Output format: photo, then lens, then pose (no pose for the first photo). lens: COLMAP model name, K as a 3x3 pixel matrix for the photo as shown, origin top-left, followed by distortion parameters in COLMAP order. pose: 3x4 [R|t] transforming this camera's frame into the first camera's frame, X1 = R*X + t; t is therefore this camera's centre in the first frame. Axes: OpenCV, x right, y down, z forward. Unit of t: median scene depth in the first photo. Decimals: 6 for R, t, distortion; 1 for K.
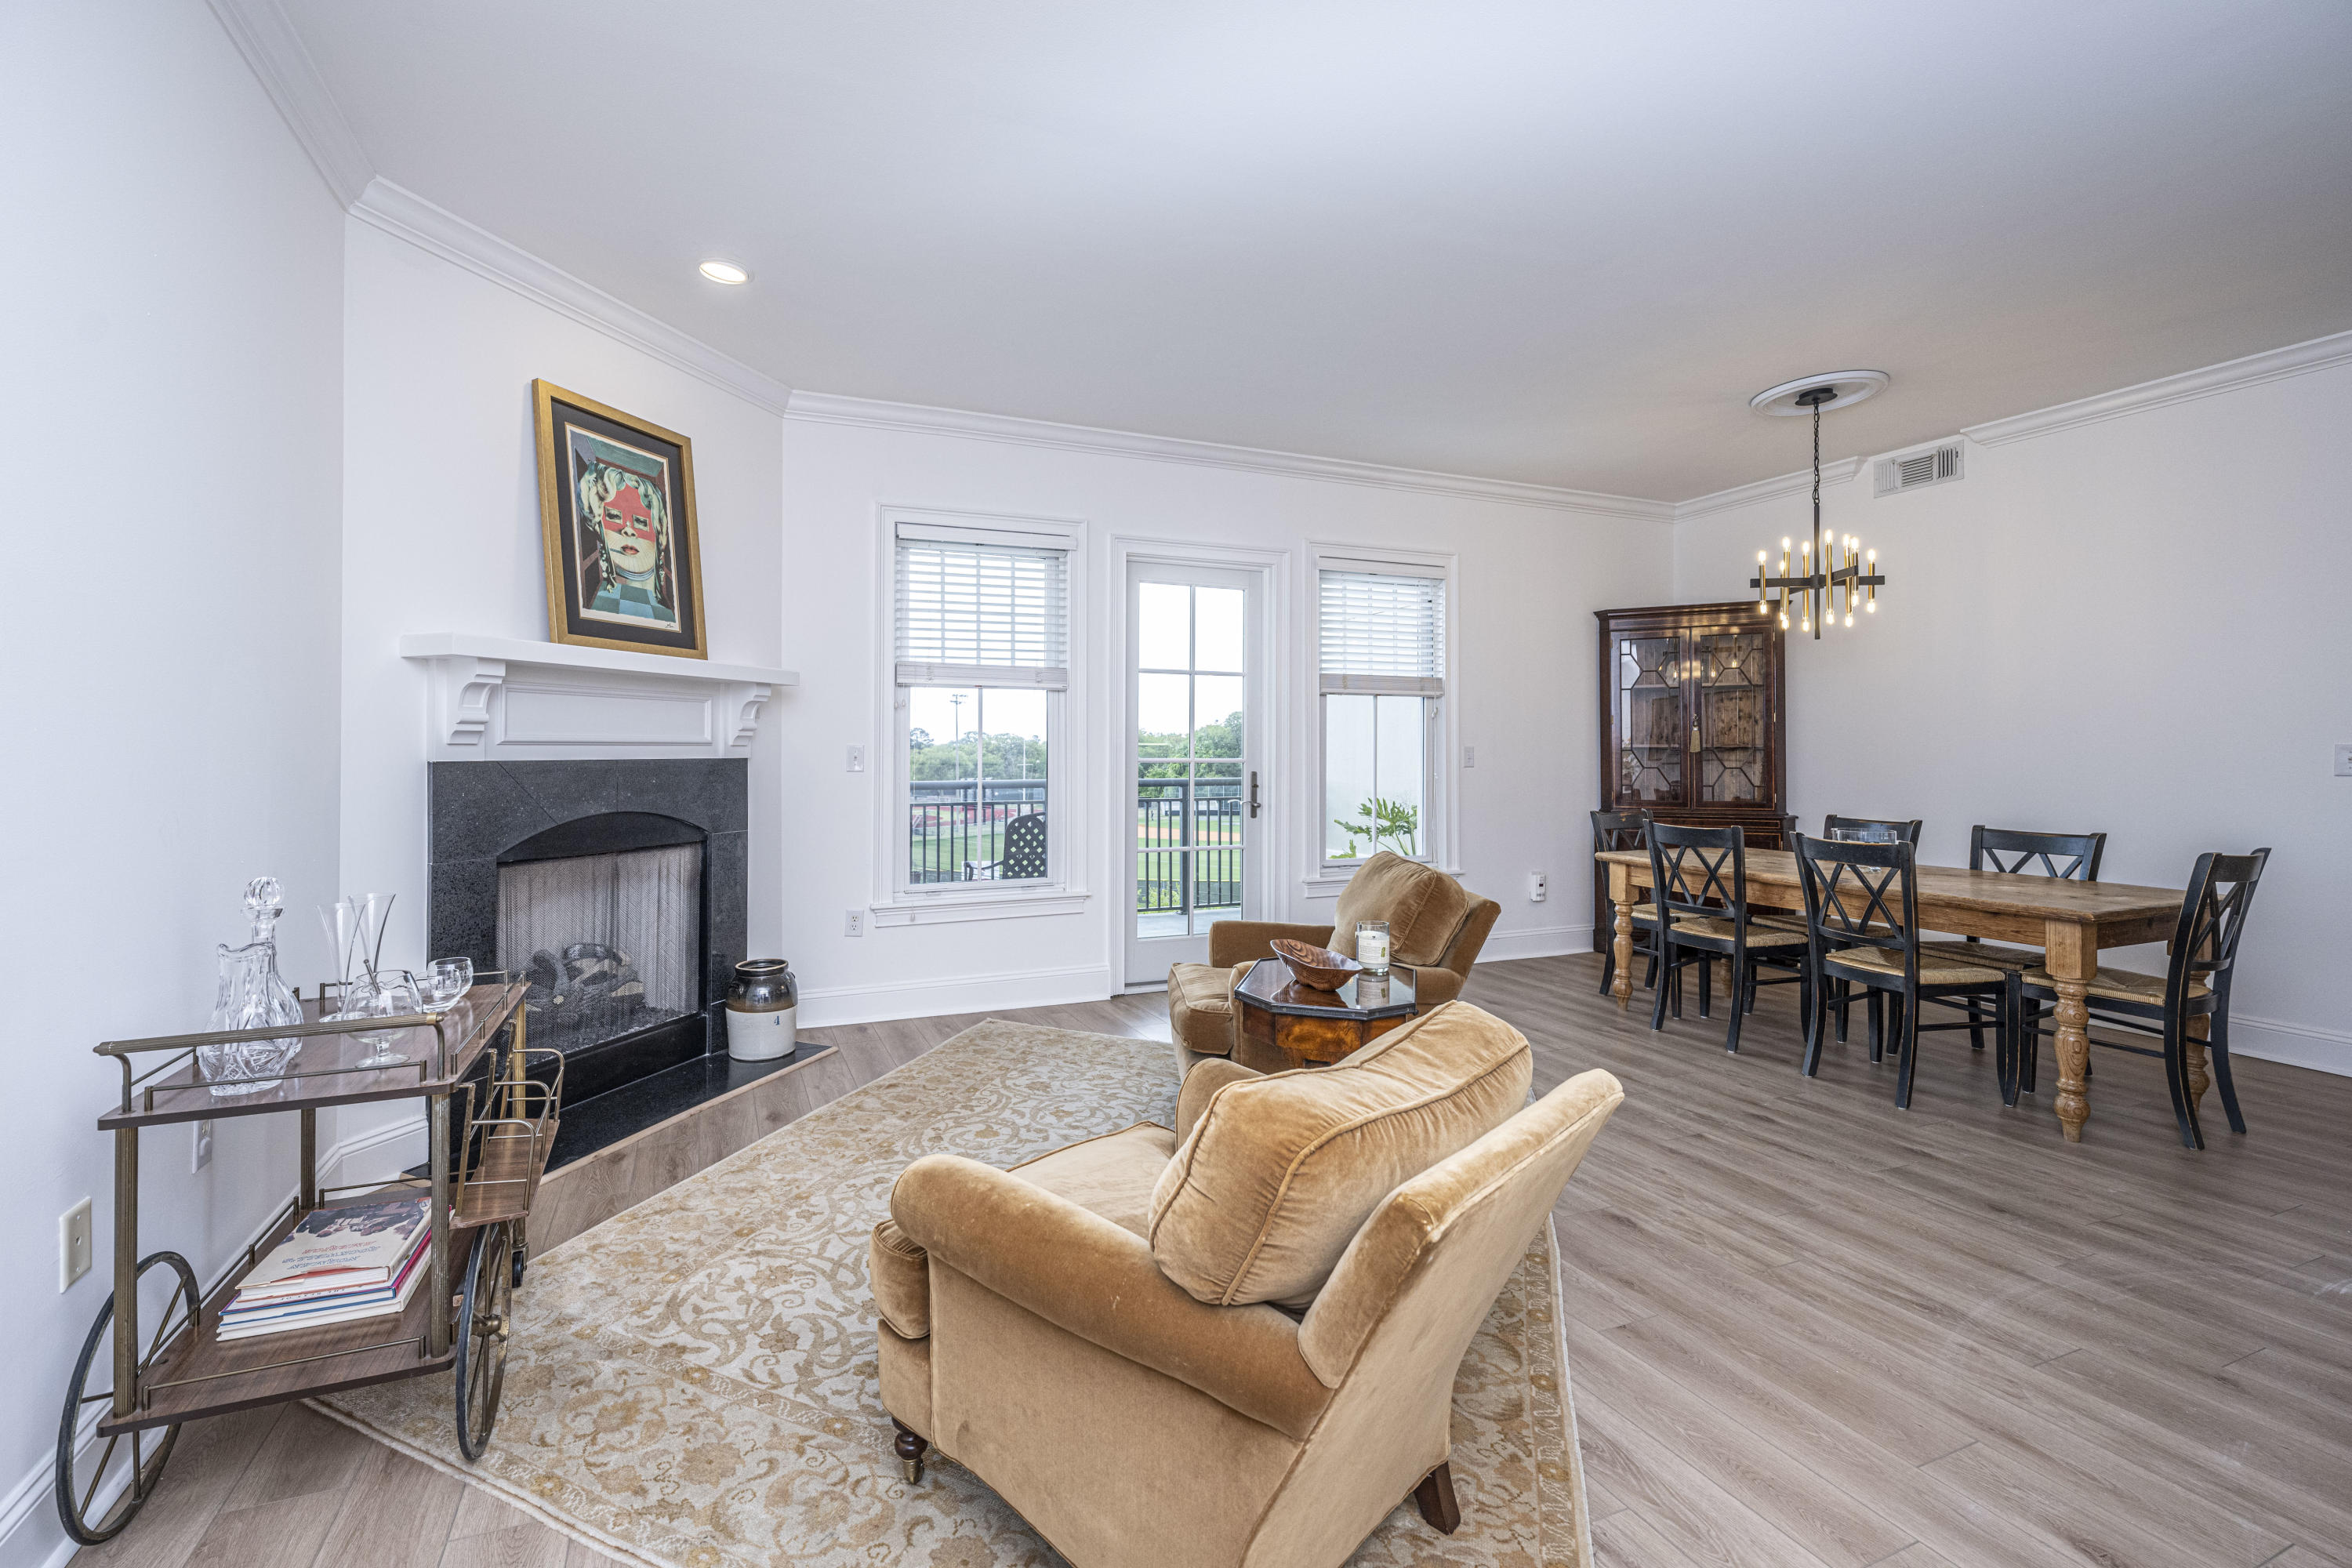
lens RADIAL K [[980.4, 0, 1073.7], [0, 980.4, 749.9], [0, 0, 1]] dist [0.001551, -0.000053]
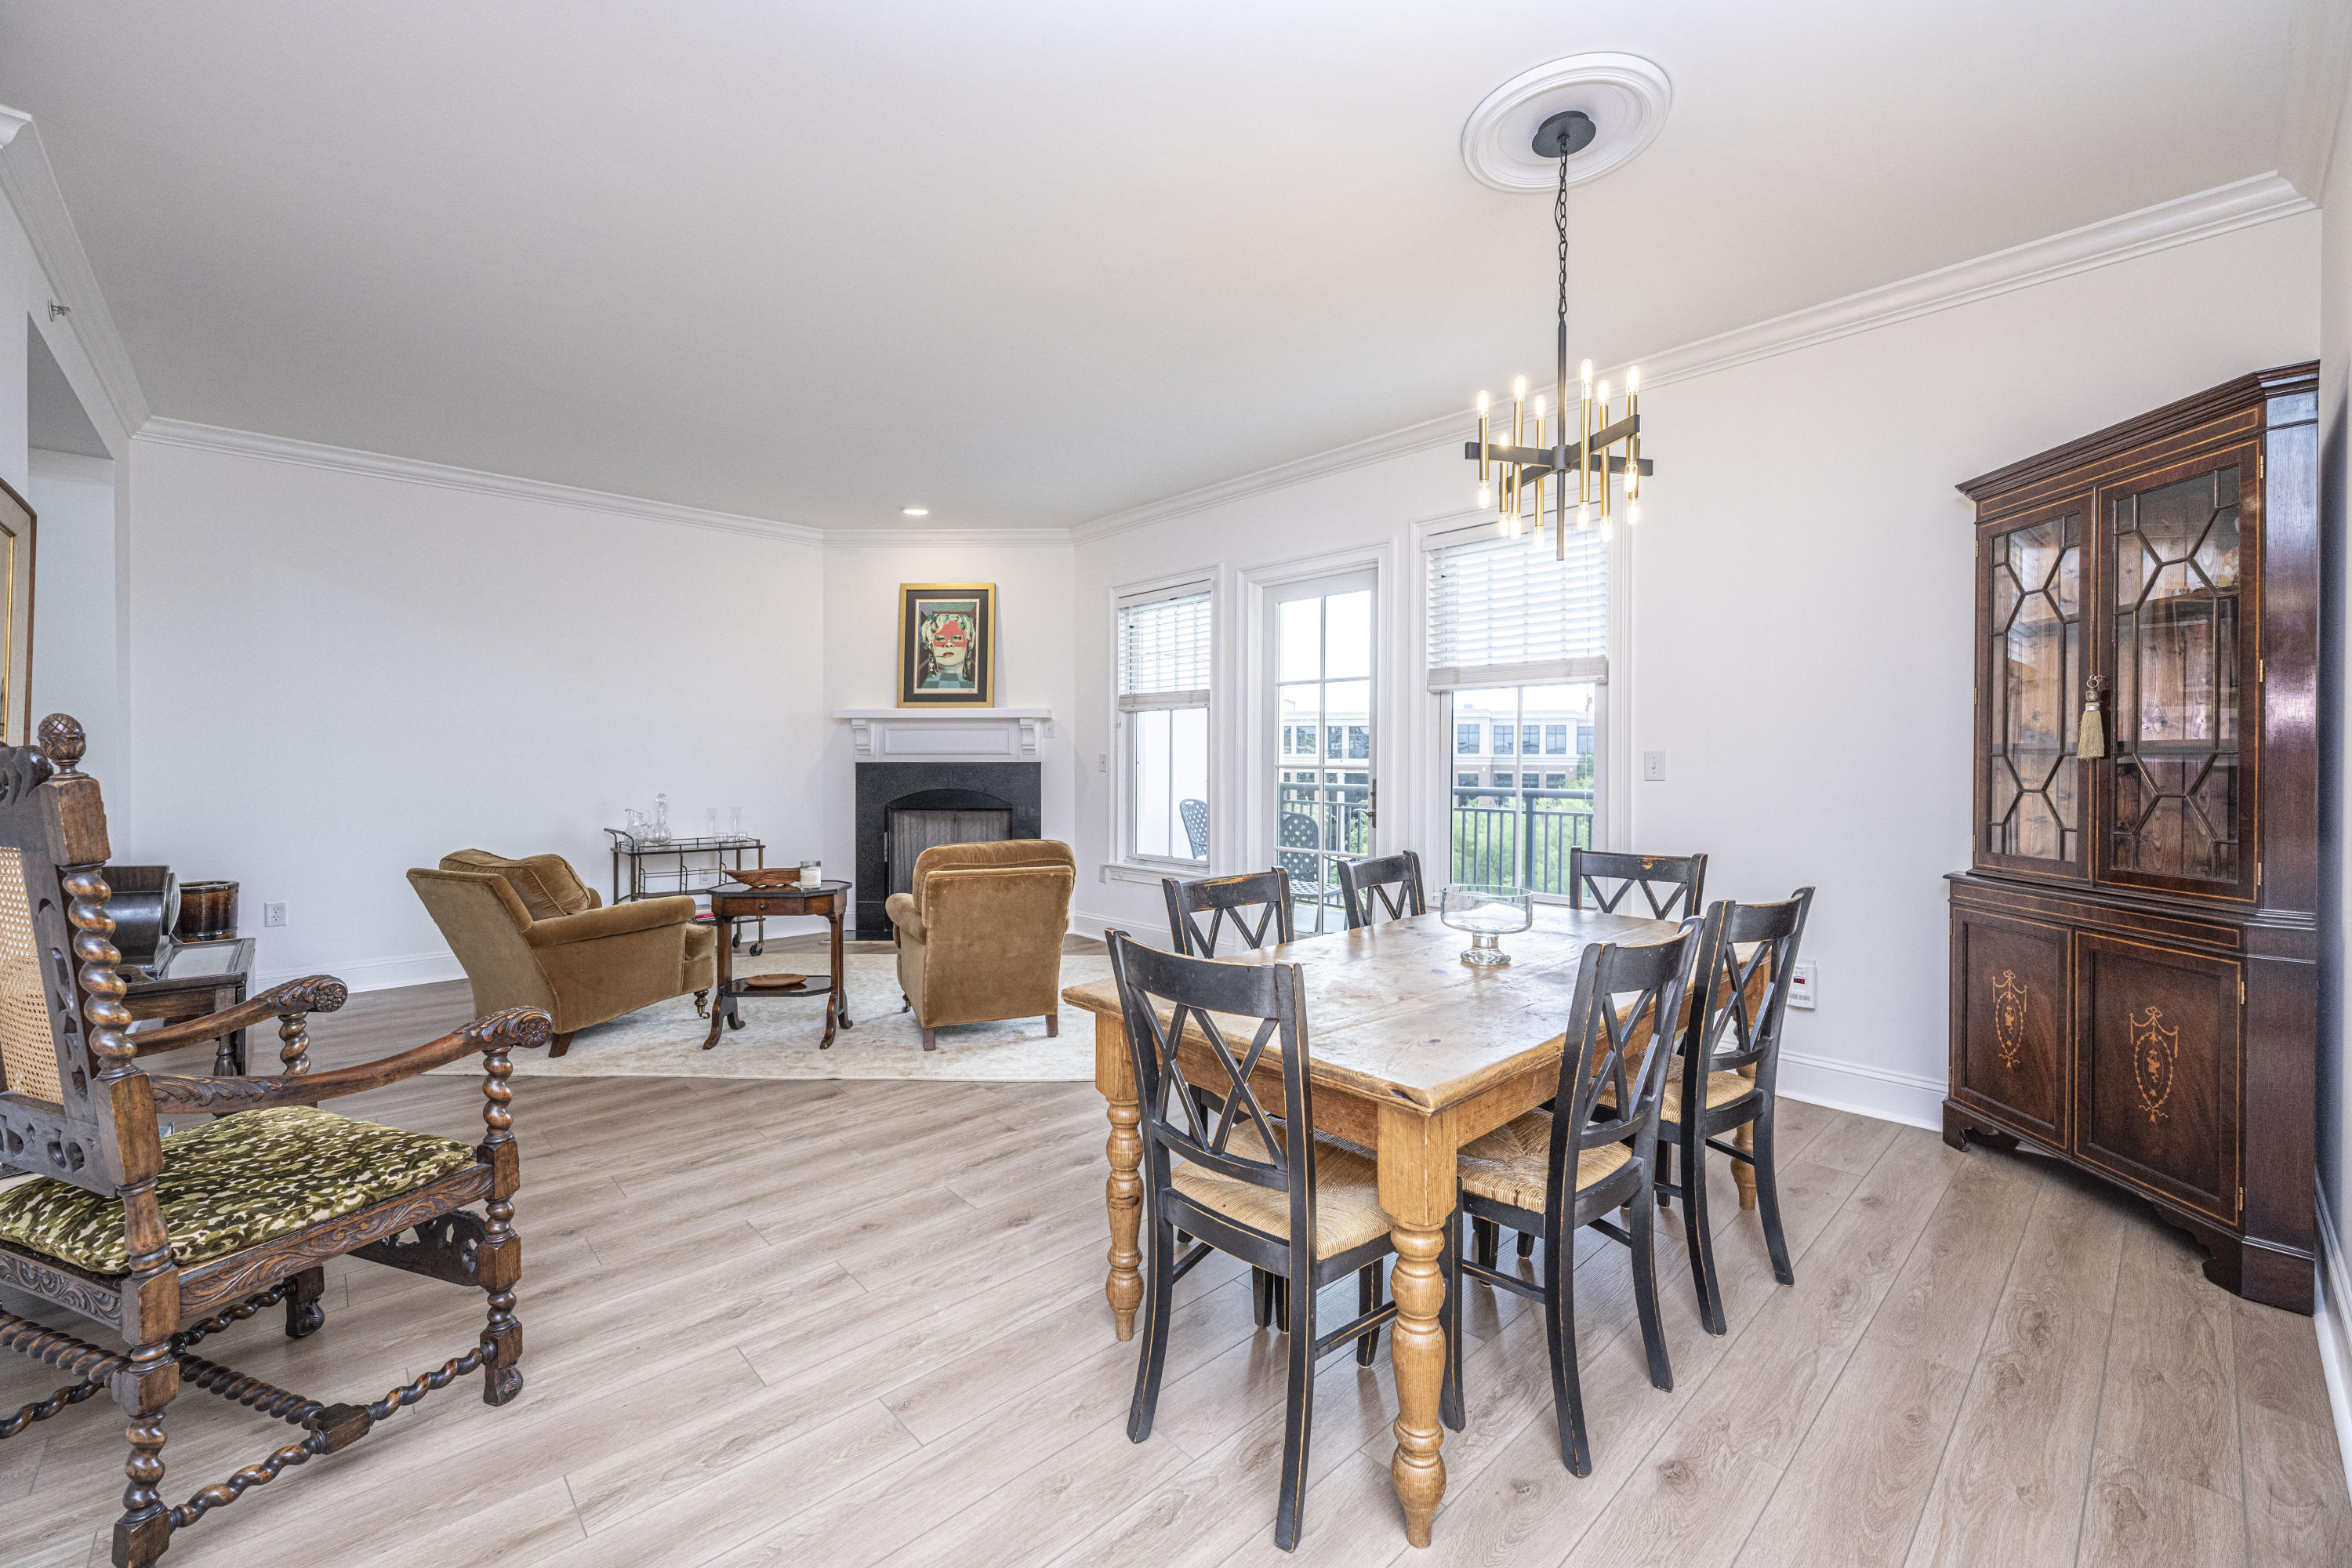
lens RADIAL K [[938.7, 0, 1146.3], [0, 938.7, 769.1], [0, 0, 1]] dist [-0.001100, -0.000109]
pose [[0.364248, 0.010227, -0.931246, 1.392989], [0.000682, 0.999937, 0.011248, 0.002852], [0.931302, -0.004732, 0.364218, 0.672426]]
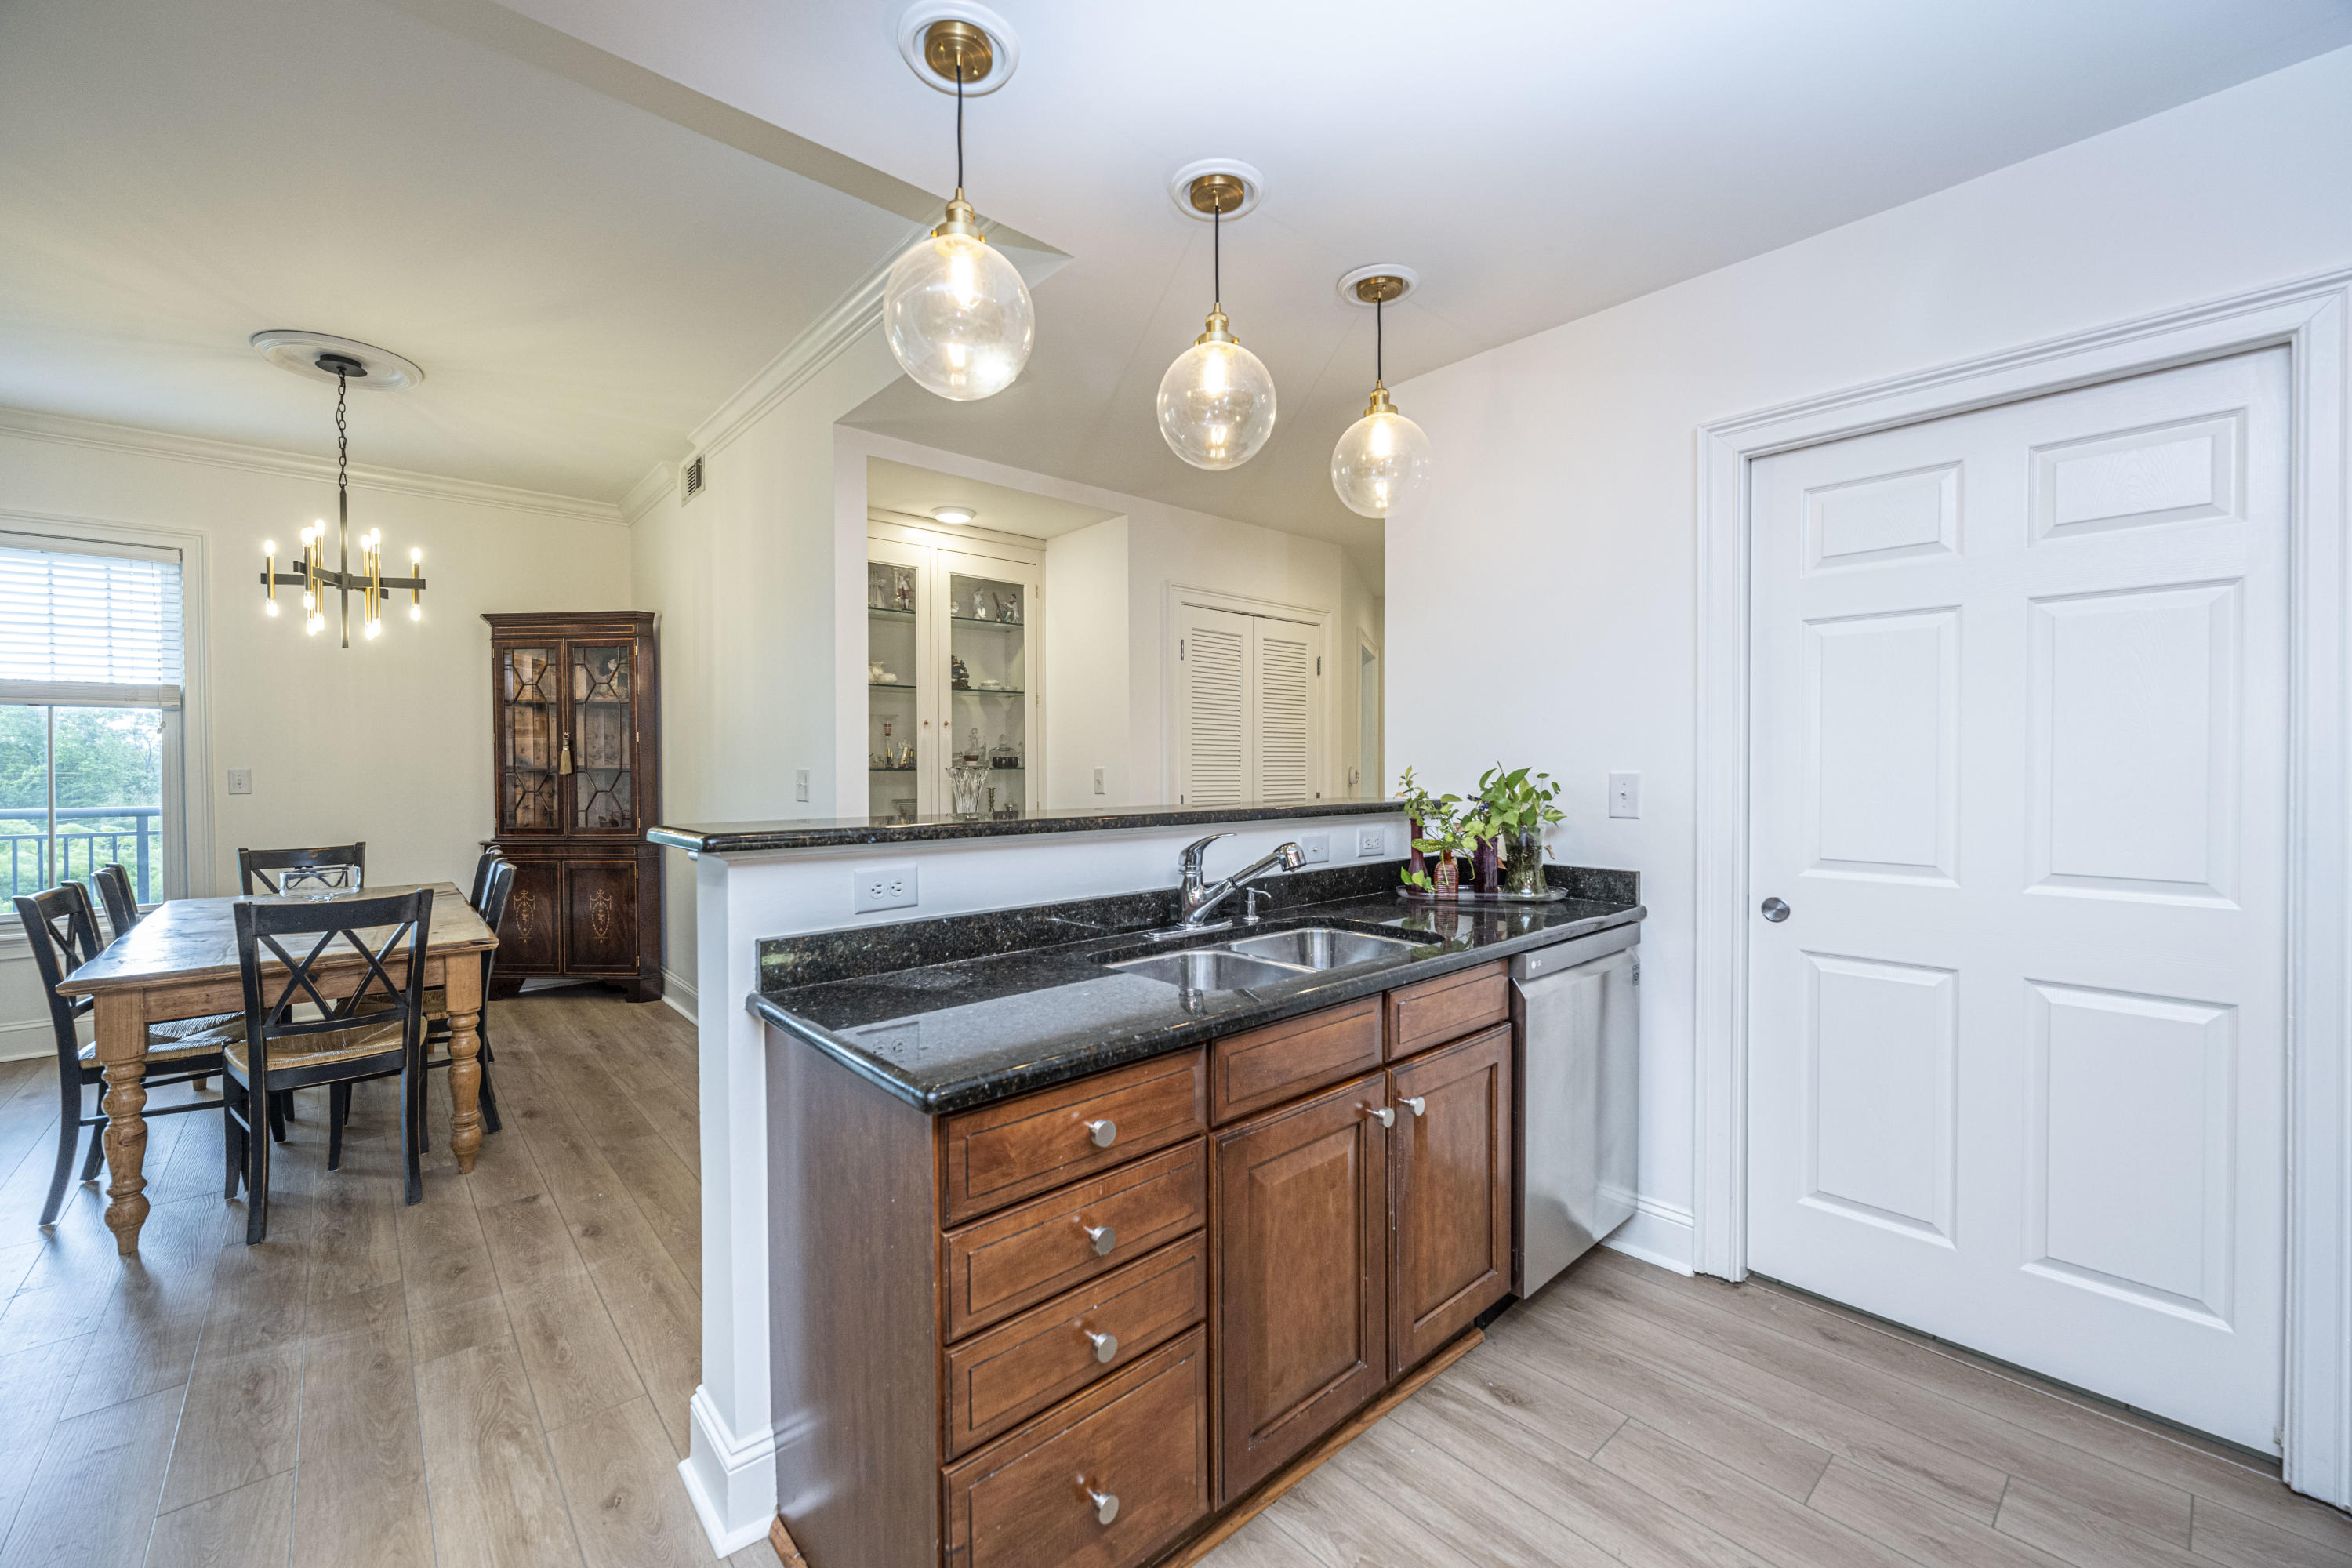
lens RADIAL K [[940.6, 0, 1206.9], [0, 940.6, 778.9], [0, 0, 1]] dist [0.000503, 0.000032]
pose [[0.923073, -0.008480, 0.384532, 1.338429], [0.001145, 0.999813, 0.019300, -0.016977], [-0.384624, -0.017375, 0.922910, -0.121406]]
